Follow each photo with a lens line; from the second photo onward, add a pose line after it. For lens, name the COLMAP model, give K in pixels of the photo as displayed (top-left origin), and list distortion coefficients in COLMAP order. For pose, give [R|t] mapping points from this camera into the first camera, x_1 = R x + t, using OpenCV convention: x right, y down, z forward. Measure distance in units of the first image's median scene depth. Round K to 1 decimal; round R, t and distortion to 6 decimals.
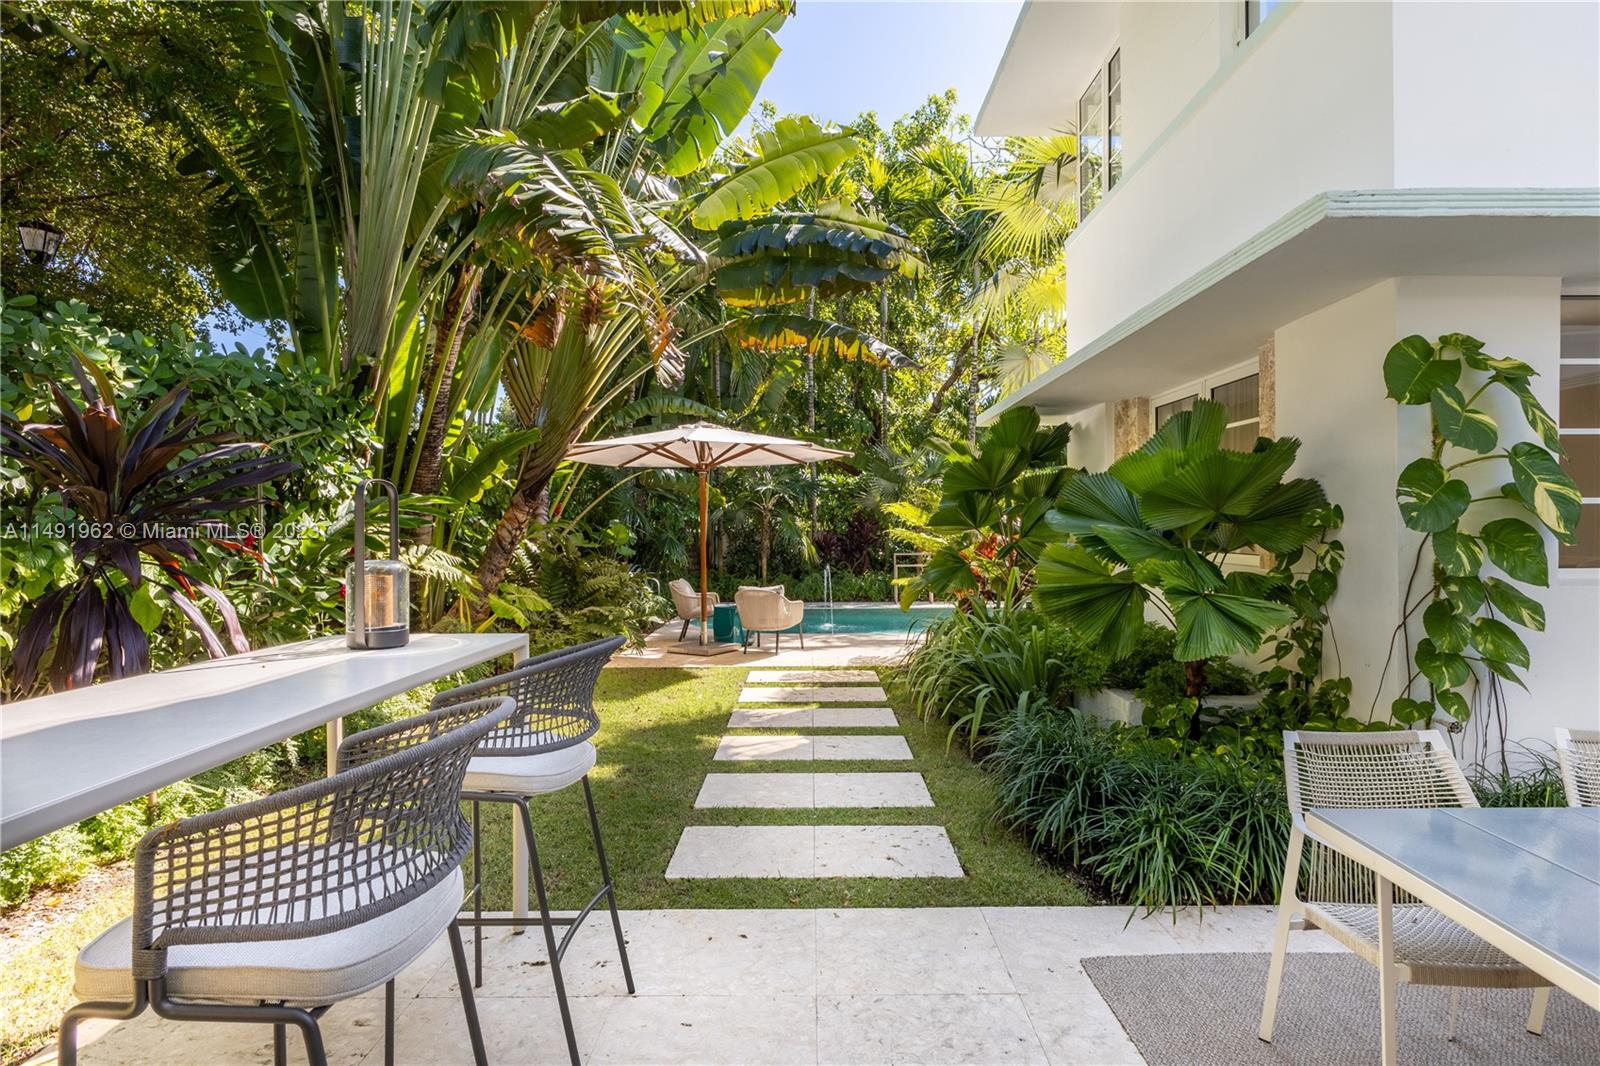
lens RADIAL K [[862.7, 0, 800.0], [0, 862.7, 533.0], [0, 0, 1]] dist [-0.011956, -0.000617]
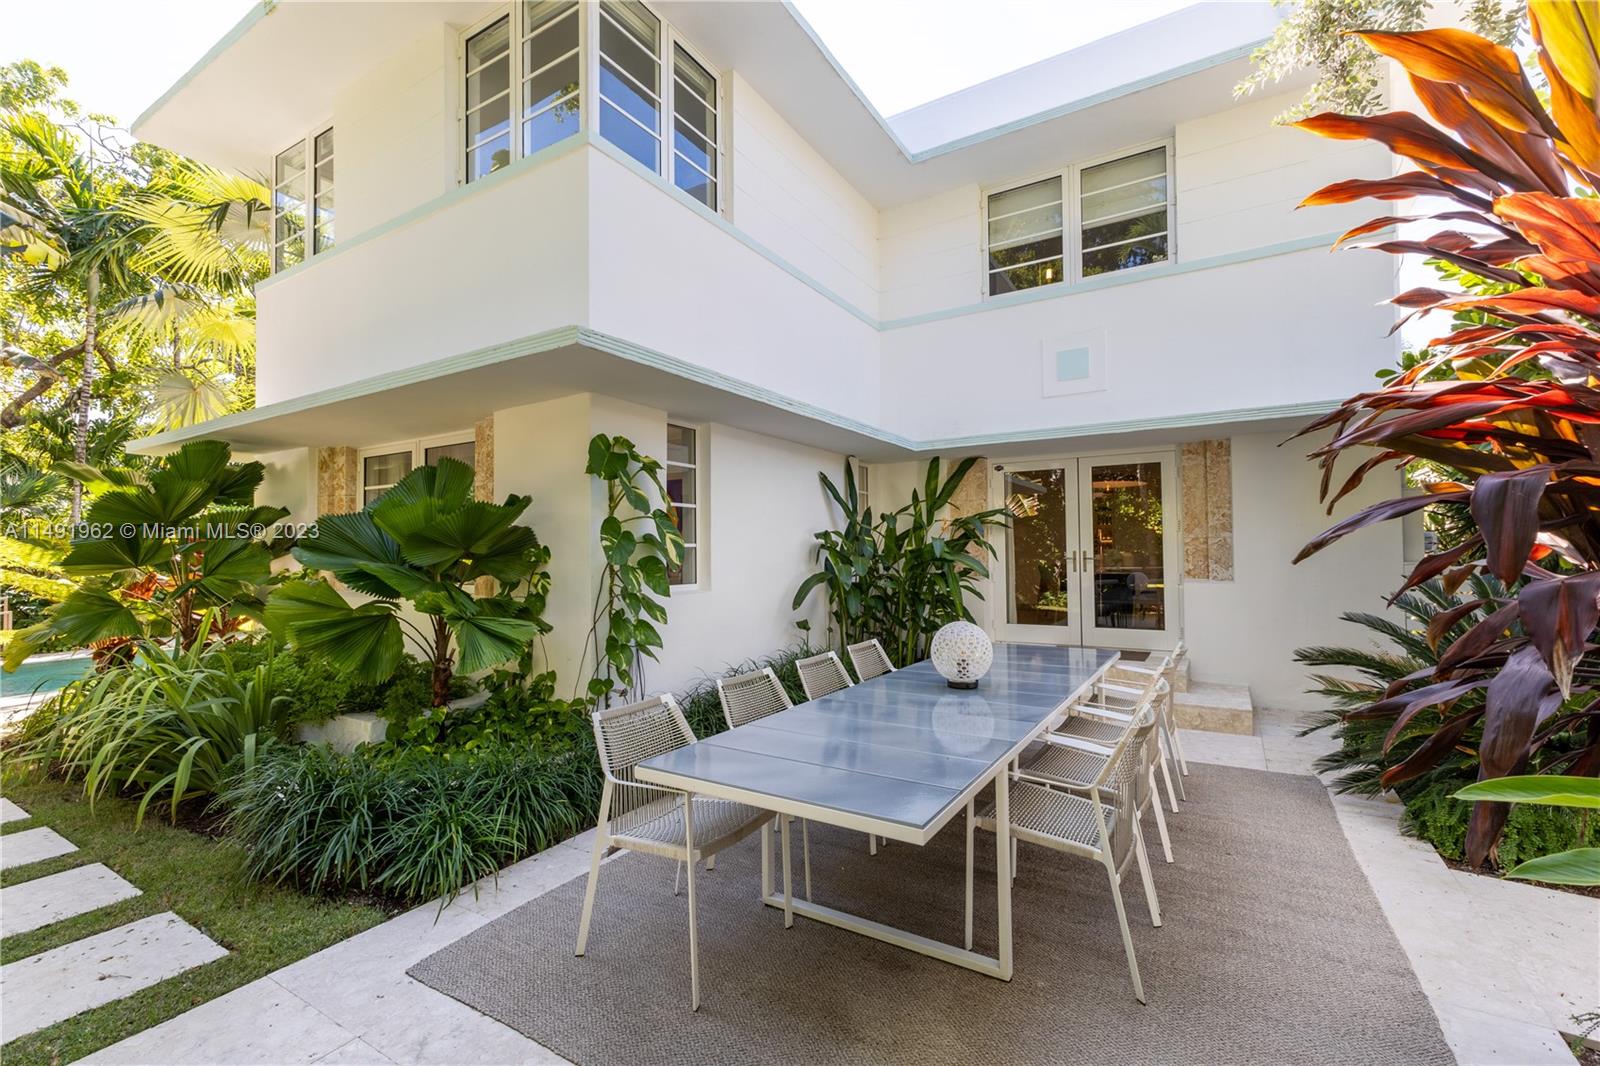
lens RADIAL K [[681.3, 0, 800.0], [0, 681.3, 533.0], [0, 0, 1]] dist [0.001734, -0.001173]
pose [[0.508989, 0.026388, 0.860369, -0.116046], [0.015225, 0.999098, -0.039650, -0.003981], [-0.860639, 0.033281, 0.508127, 0.091287]]
